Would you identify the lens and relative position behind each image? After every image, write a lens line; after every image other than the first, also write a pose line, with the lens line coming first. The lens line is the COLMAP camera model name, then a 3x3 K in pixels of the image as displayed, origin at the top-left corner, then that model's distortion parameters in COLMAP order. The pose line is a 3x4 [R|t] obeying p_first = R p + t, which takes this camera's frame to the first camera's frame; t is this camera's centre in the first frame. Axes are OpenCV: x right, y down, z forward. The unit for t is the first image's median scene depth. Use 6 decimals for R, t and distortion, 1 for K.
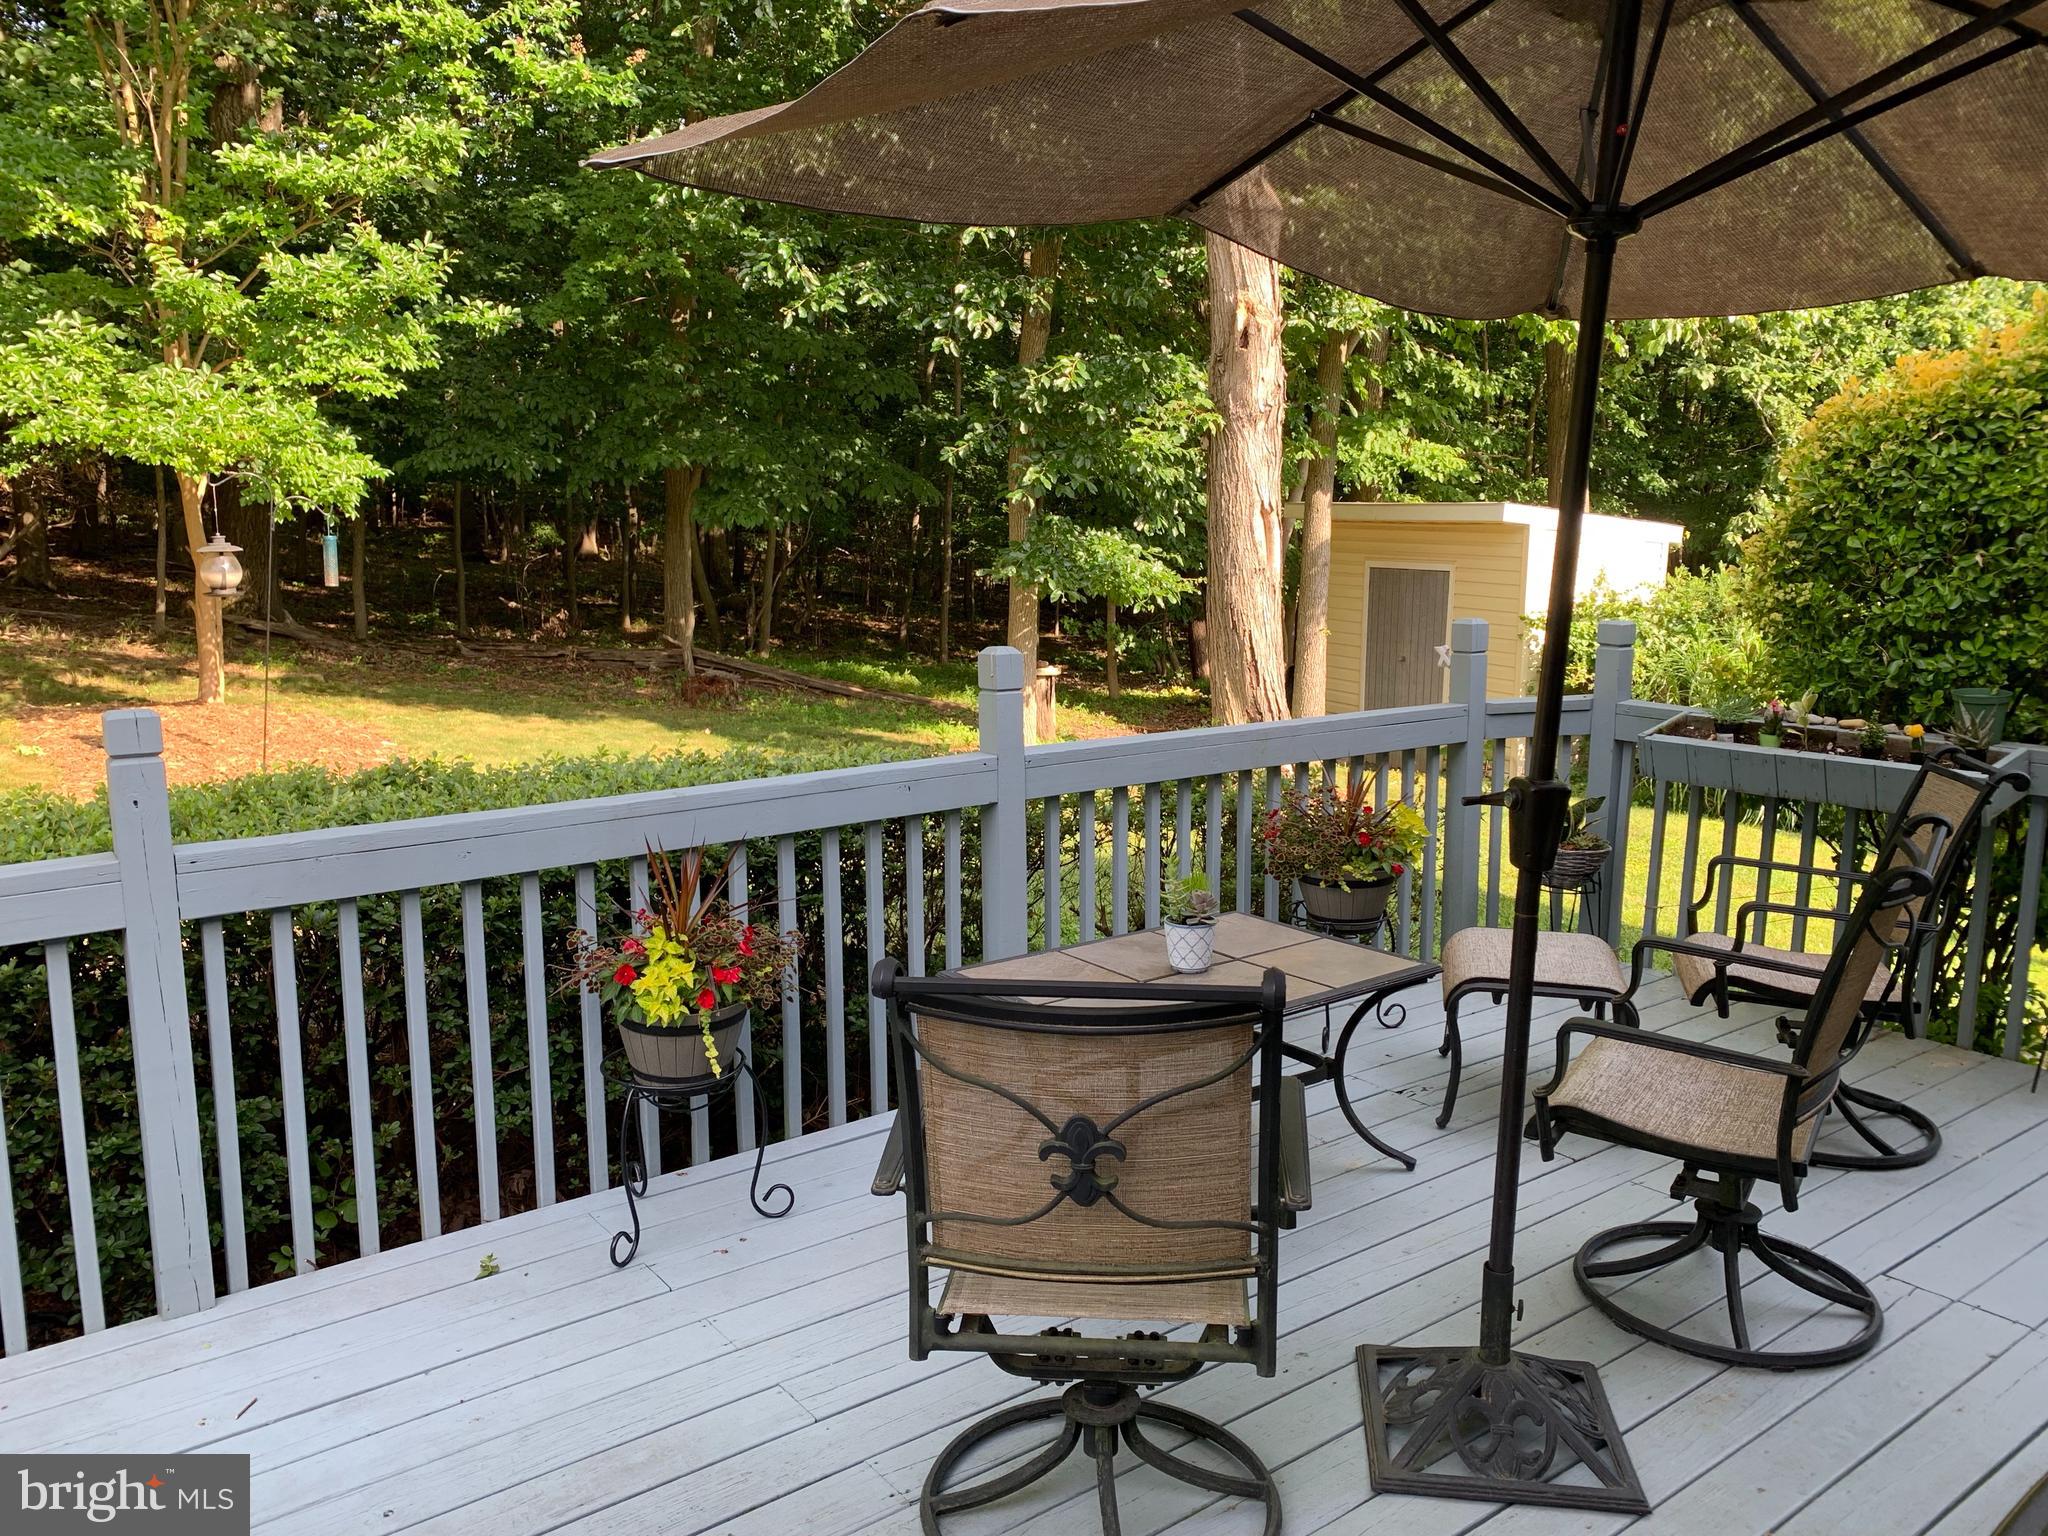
lens RADIAL K [[1574.8, 0, 1045.0], [0, 1574.8, 770.1], [0, 0, 1]] dist [0.053023, -0.070338]
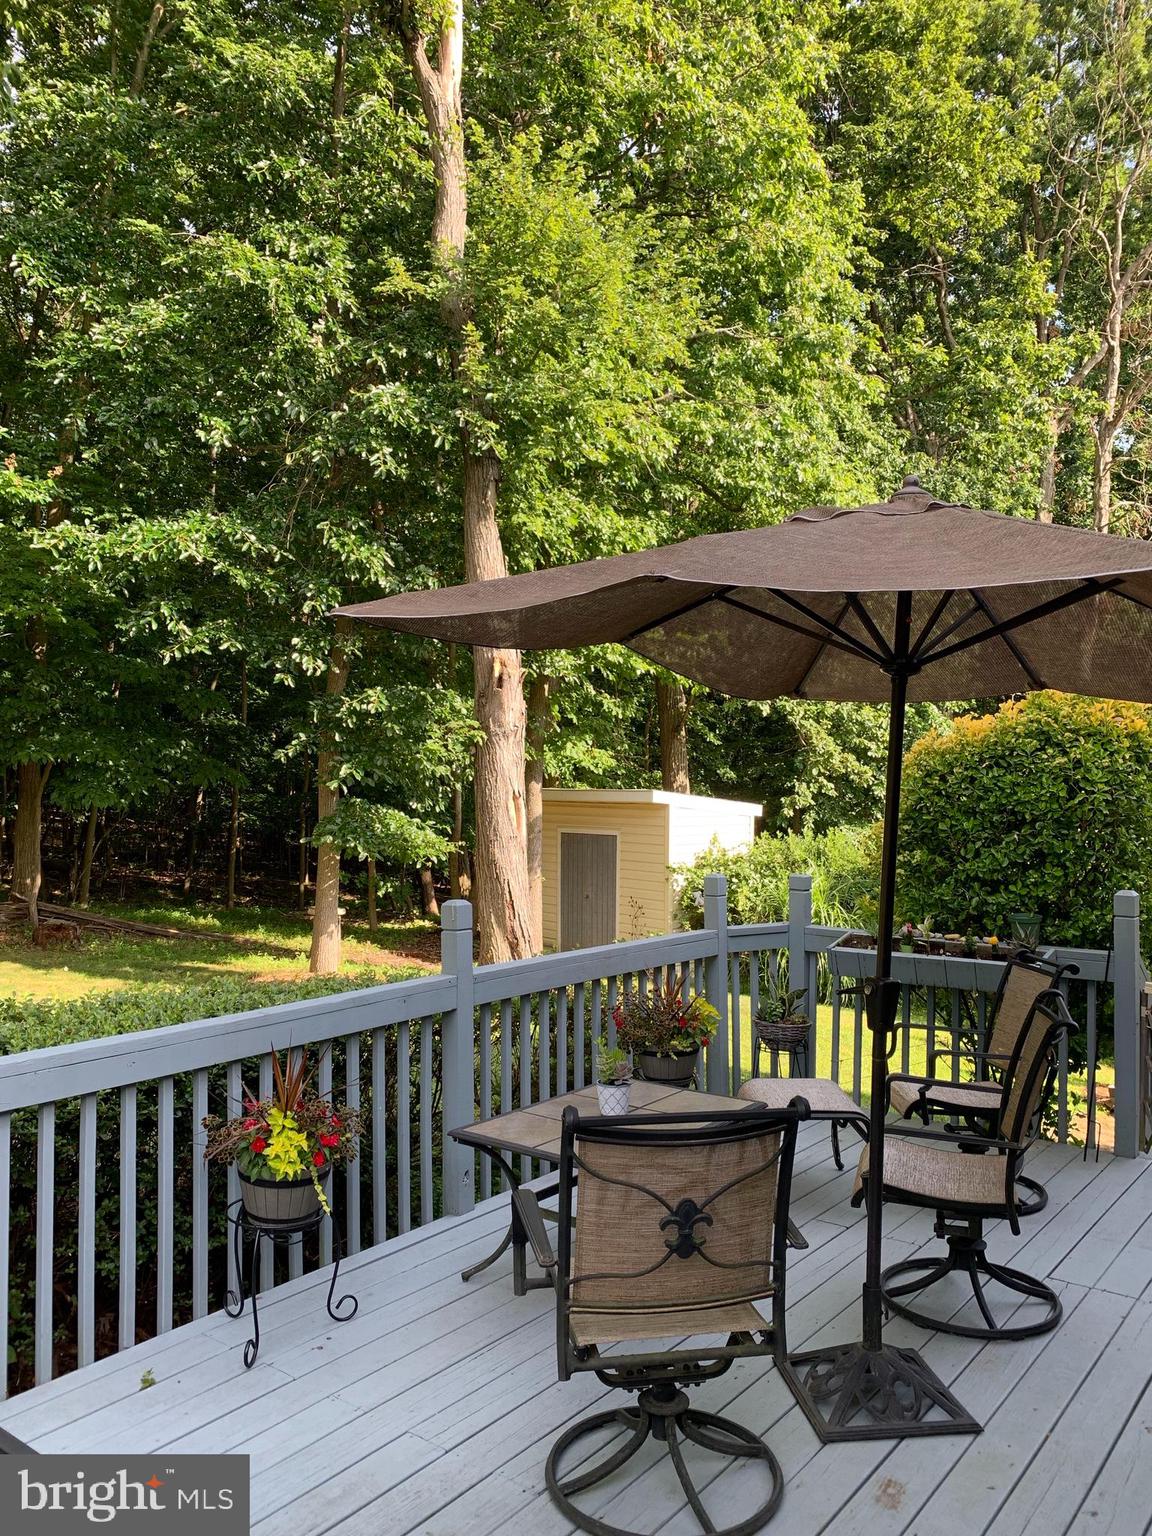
lens RADIAL K [[1181.1, 0, 575.1], [0, 1181.1, 779.0], [0, 0, 1]] dist [0.053023, -0.070338]
pose [[0.966856, 0.003038, 0.255306, -0.178156], [0.040128, 0.985694, -0.163698, -0.004754], [-0.252151, 0.168518, 0.952902, -0.091853]]
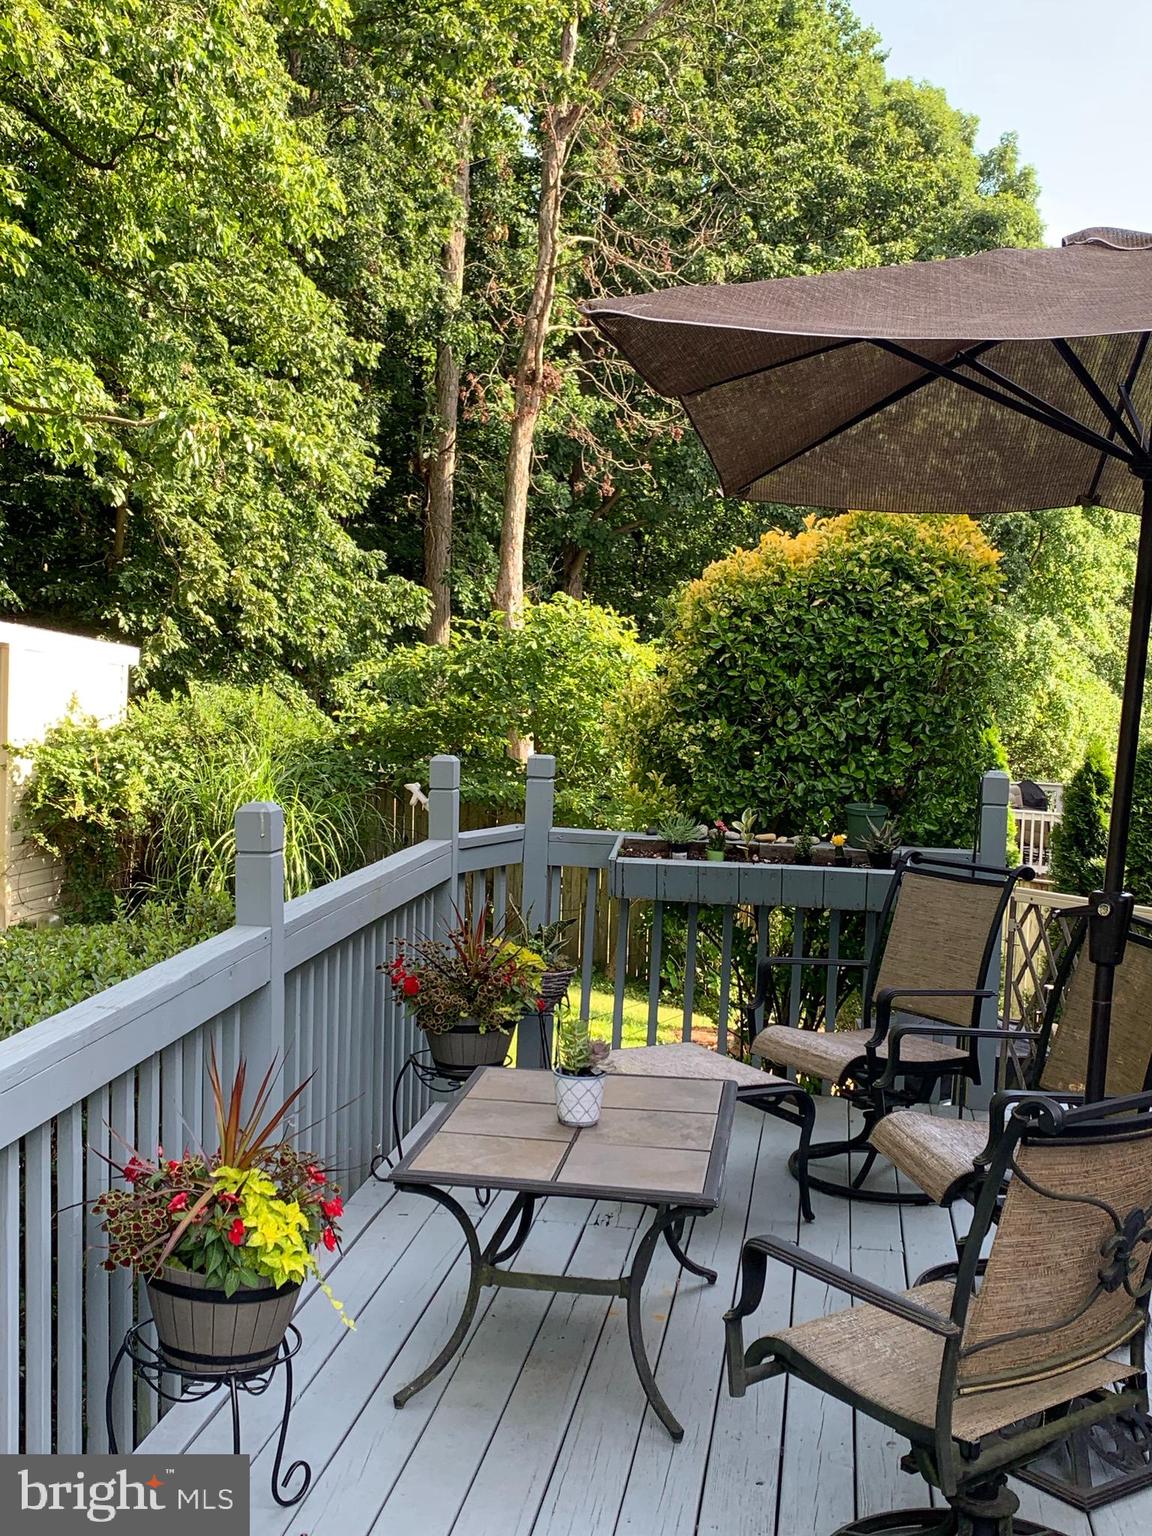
lens RADIAL K [[1794.0, 0, 574.0], [0, 1794.0, 751.1], [0, 0, 1]] dist [0.069292, 0.000000]
pose [[0.720820, -0.026123, 0.692630, -0.525015], [0.086757, 0.994831, -0.052766, -0.035221], [-0.687672, 0.098125, 0.719360, 0.126403]]
